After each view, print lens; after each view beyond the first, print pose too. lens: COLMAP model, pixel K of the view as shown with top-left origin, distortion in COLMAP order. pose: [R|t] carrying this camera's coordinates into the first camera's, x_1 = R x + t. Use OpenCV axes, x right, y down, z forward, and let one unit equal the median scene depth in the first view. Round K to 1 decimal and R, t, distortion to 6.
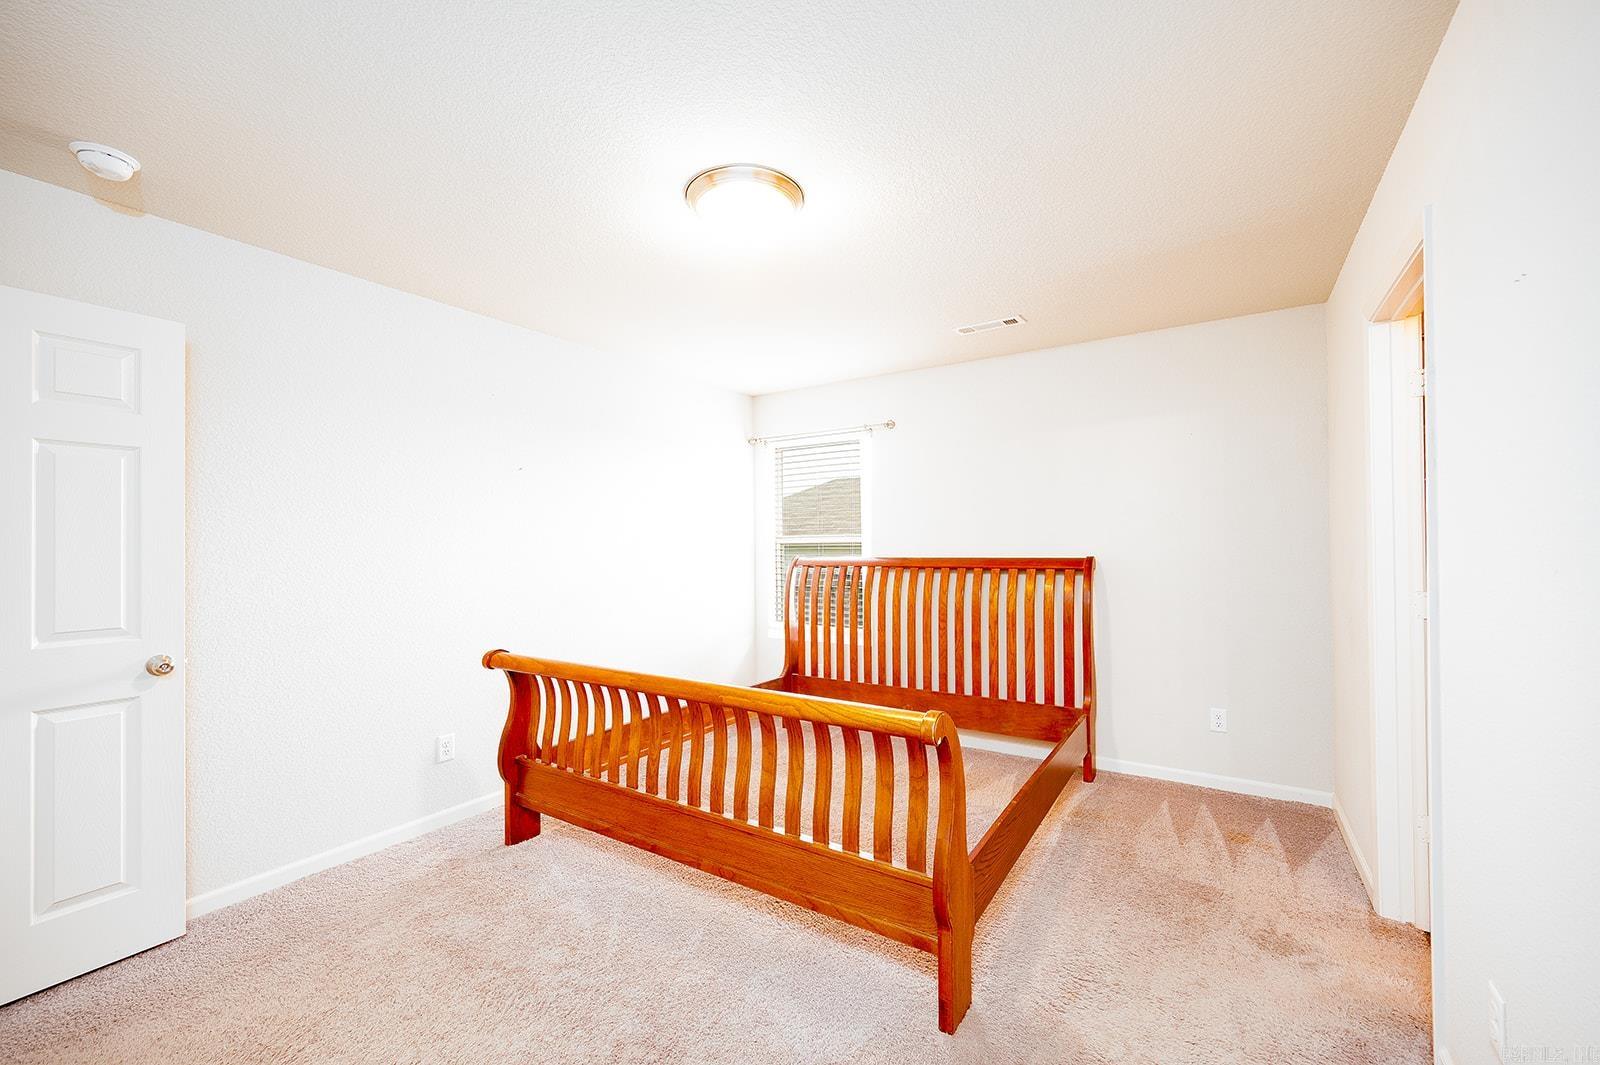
lens RADIAL K [[647.1, 0, 804.9], [0, 647.1, 540.9], [0, 0, 1]] dist [0.000544, 0.000034]
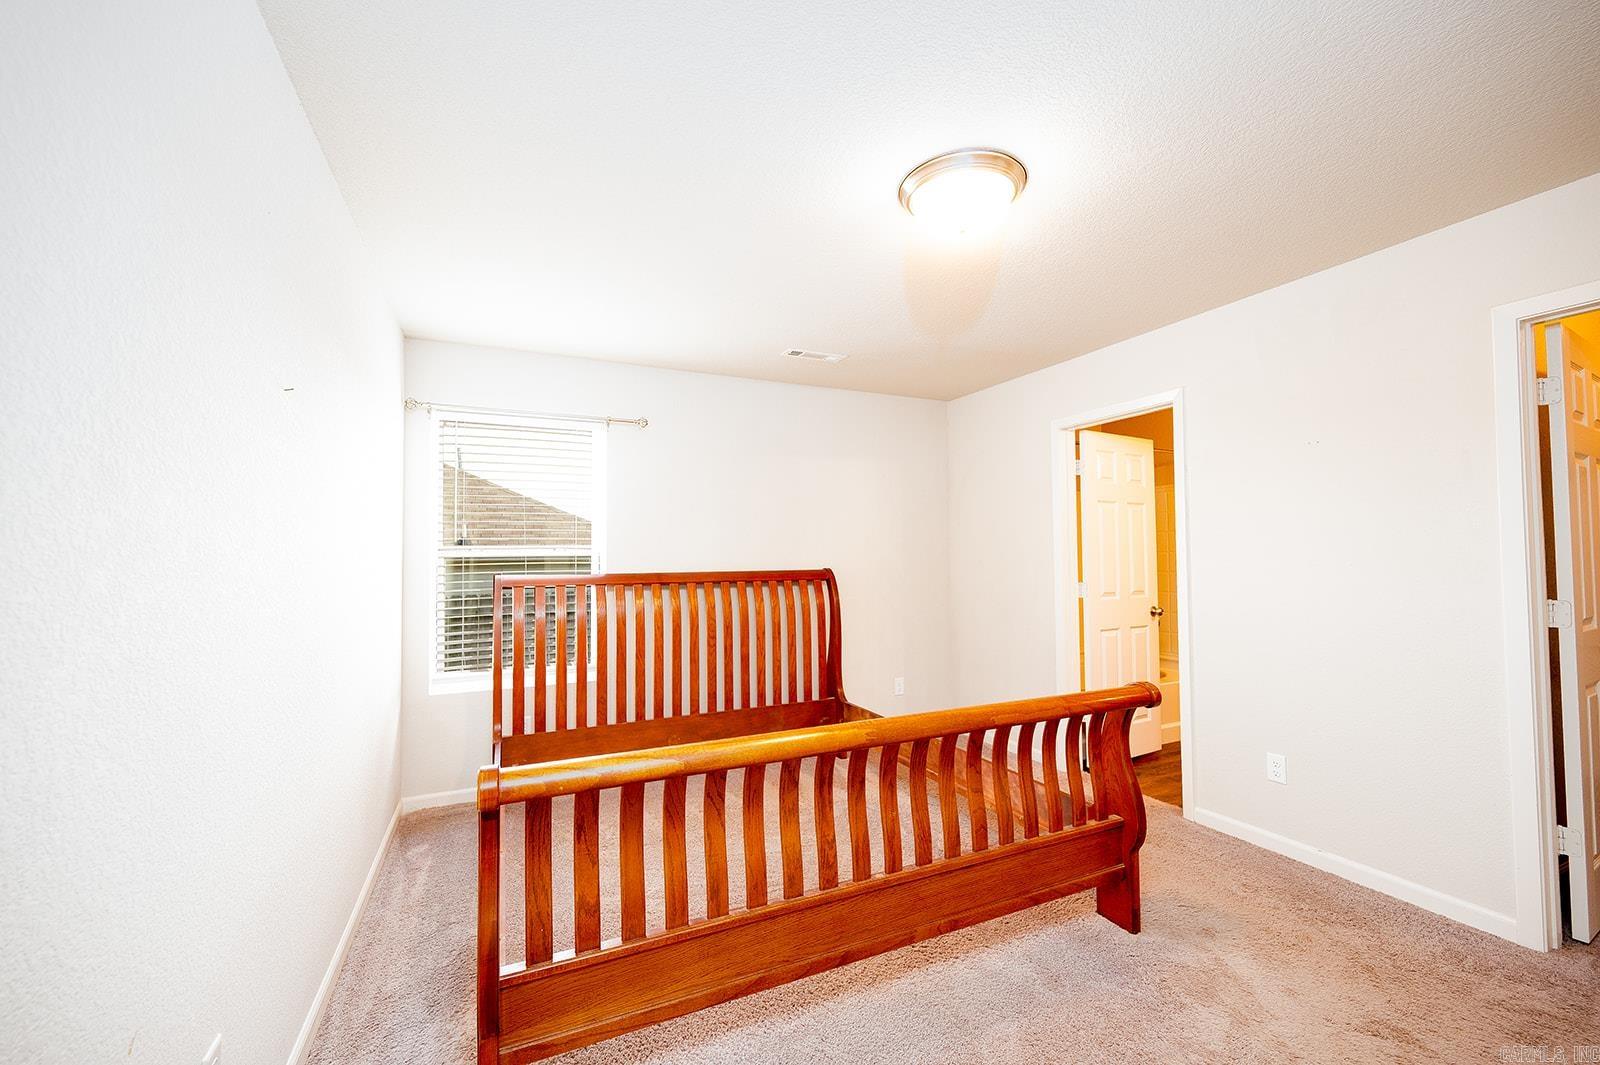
lens RADIAL K [[647.1, 0, 804.9], [0, 647.1, 540.9], [0, 0, 1]] dist [0.000544, 0.000034]
pose [[0.527368, 0.025168, 0.849264, -0.540573], [0.000306, 0.999555, -0.029812, 0.008837], [-0.849637, 0.015981, 0.527126, 0.380030]]
